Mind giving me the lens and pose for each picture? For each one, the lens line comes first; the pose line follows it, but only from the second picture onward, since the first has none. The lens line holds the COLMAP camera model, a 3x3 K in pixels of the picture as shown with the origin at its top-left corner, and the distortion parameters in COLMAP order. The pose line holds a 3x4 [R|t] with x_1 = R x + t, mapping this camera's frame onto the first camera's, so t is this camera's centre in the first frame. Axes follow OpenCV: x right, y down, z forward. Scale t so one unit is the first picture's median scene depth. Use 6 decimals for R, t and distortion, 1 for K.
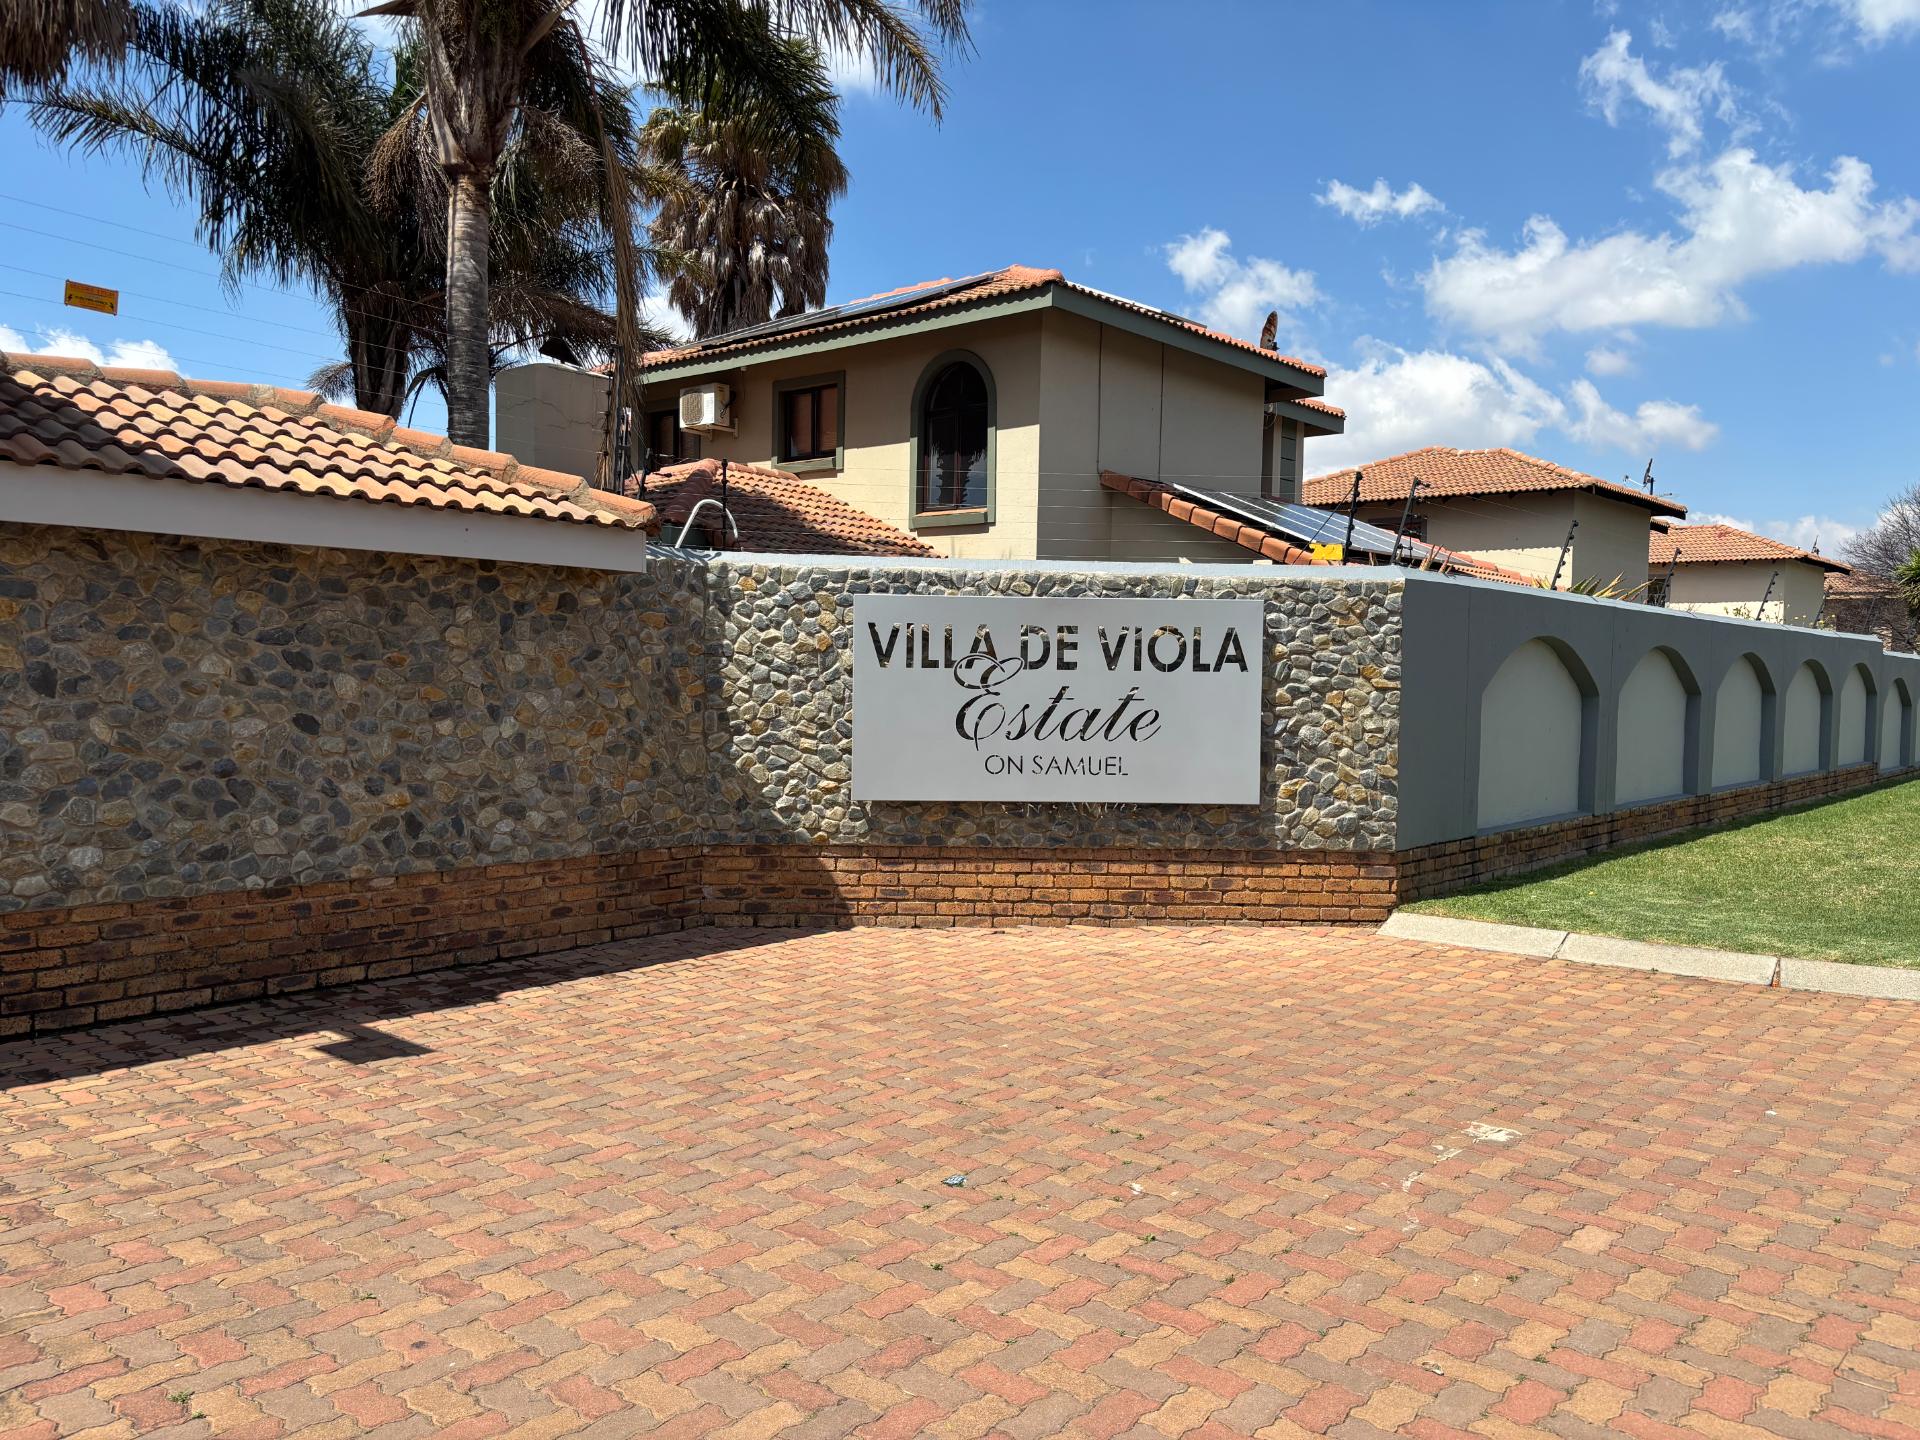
lens RADIAL K [[1425.6, 0, 957.2], [0, 1425.6, 721.3], [0, 0, 1]] dist [0.001916, 0.012115]
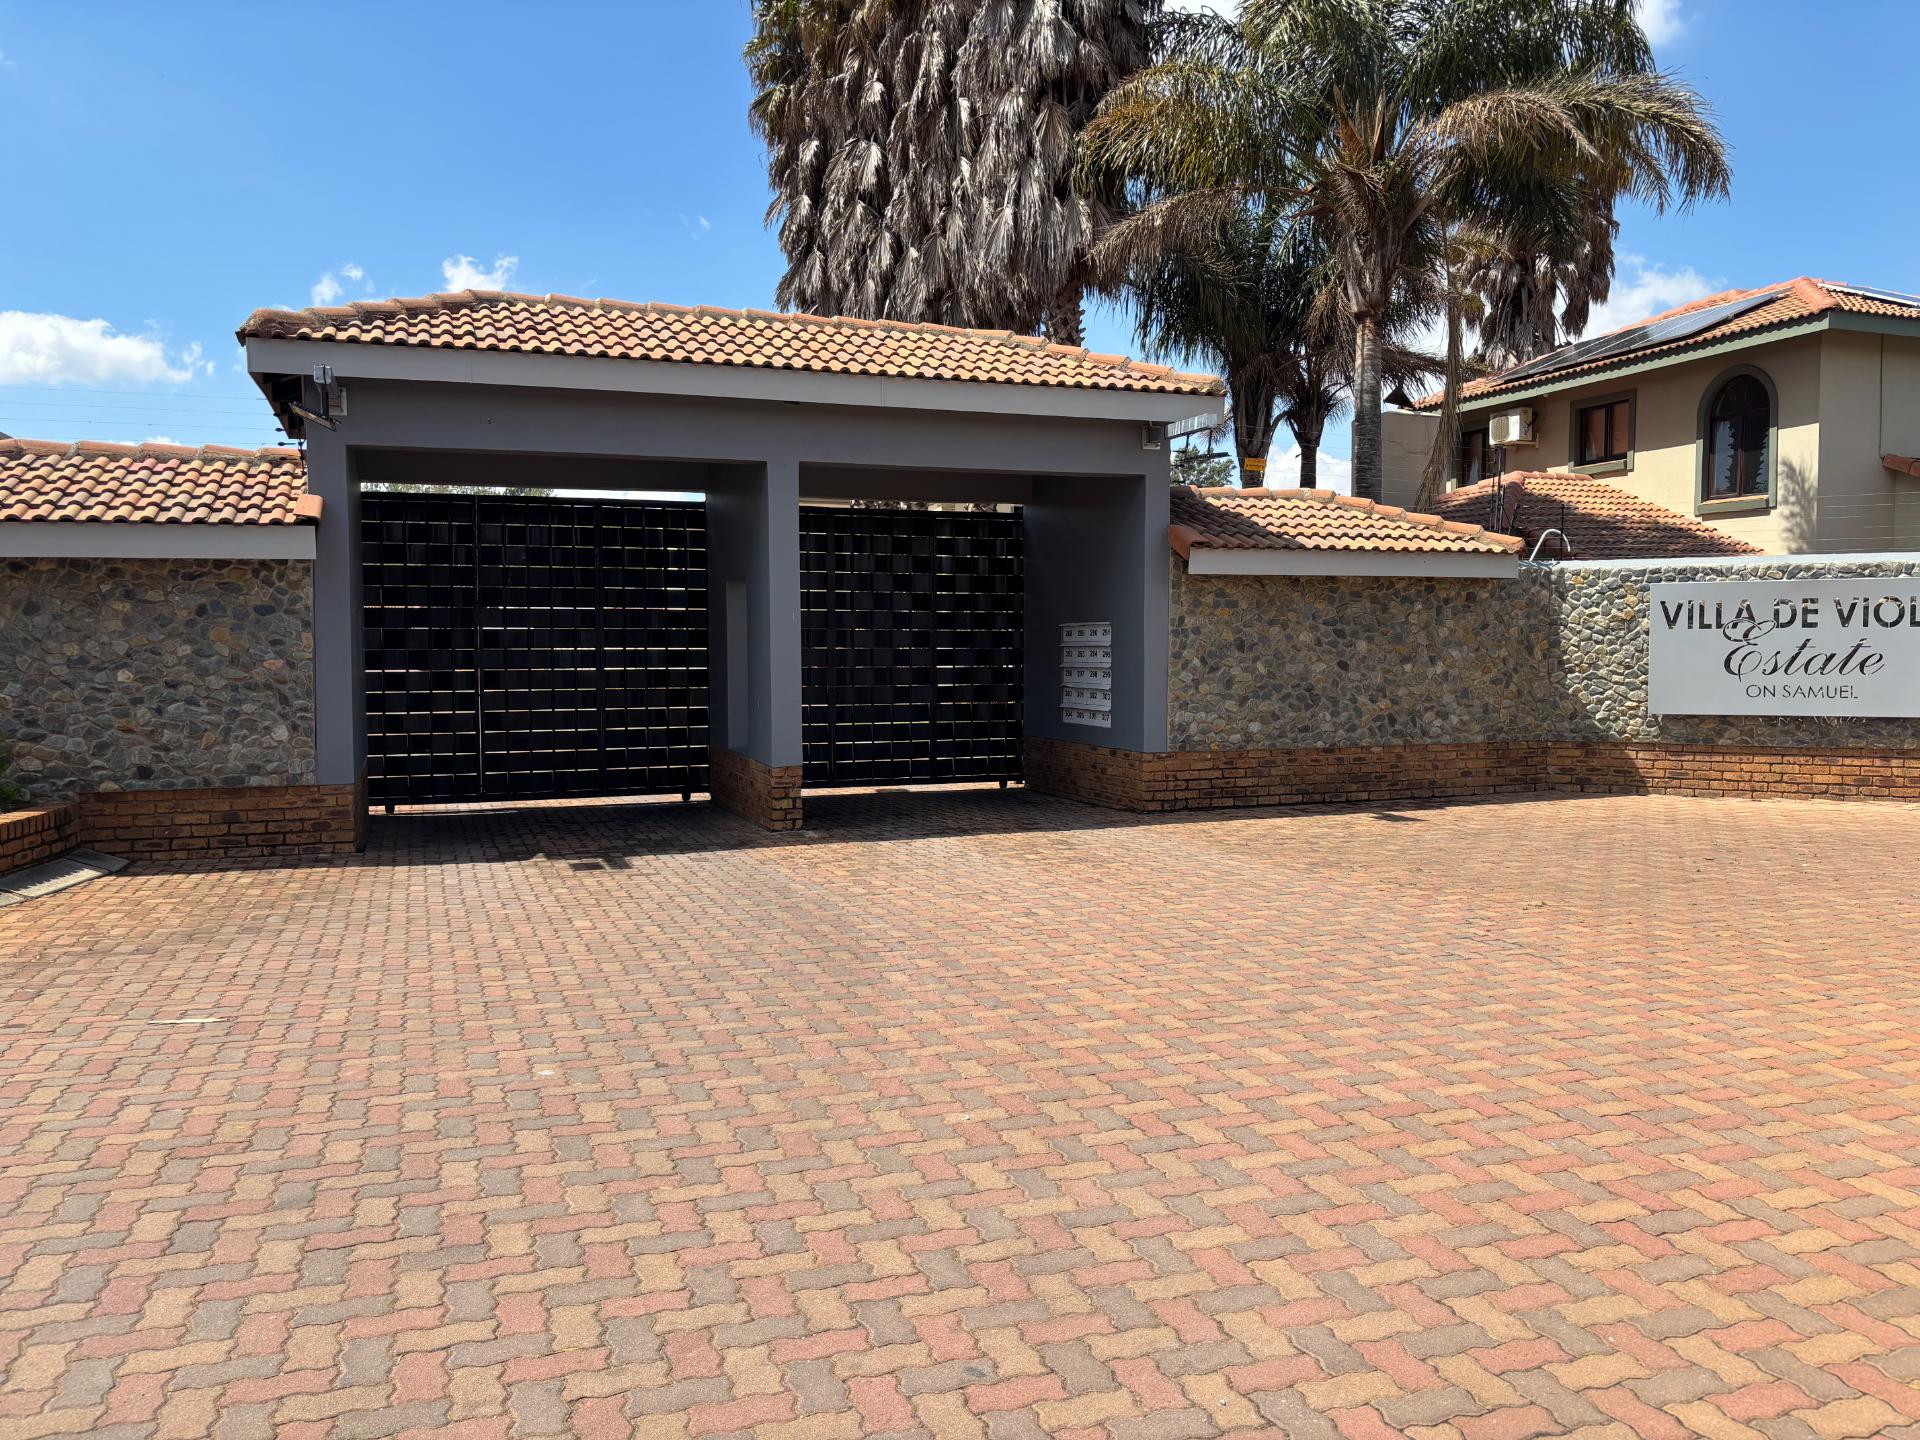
lens RADIAL K [[1425.6, 0, 946.7], [0, 1425.6, 718.6], [0, 0, 1]] dist [0.001916, 0.012115]
pose [[0.868393, 0.004315, -0.495858, 0.034703], [0.003797, 0.999875, 0.015351, 0.033137], [0.495863, -0.015213, 0.868268, -0.760950]]
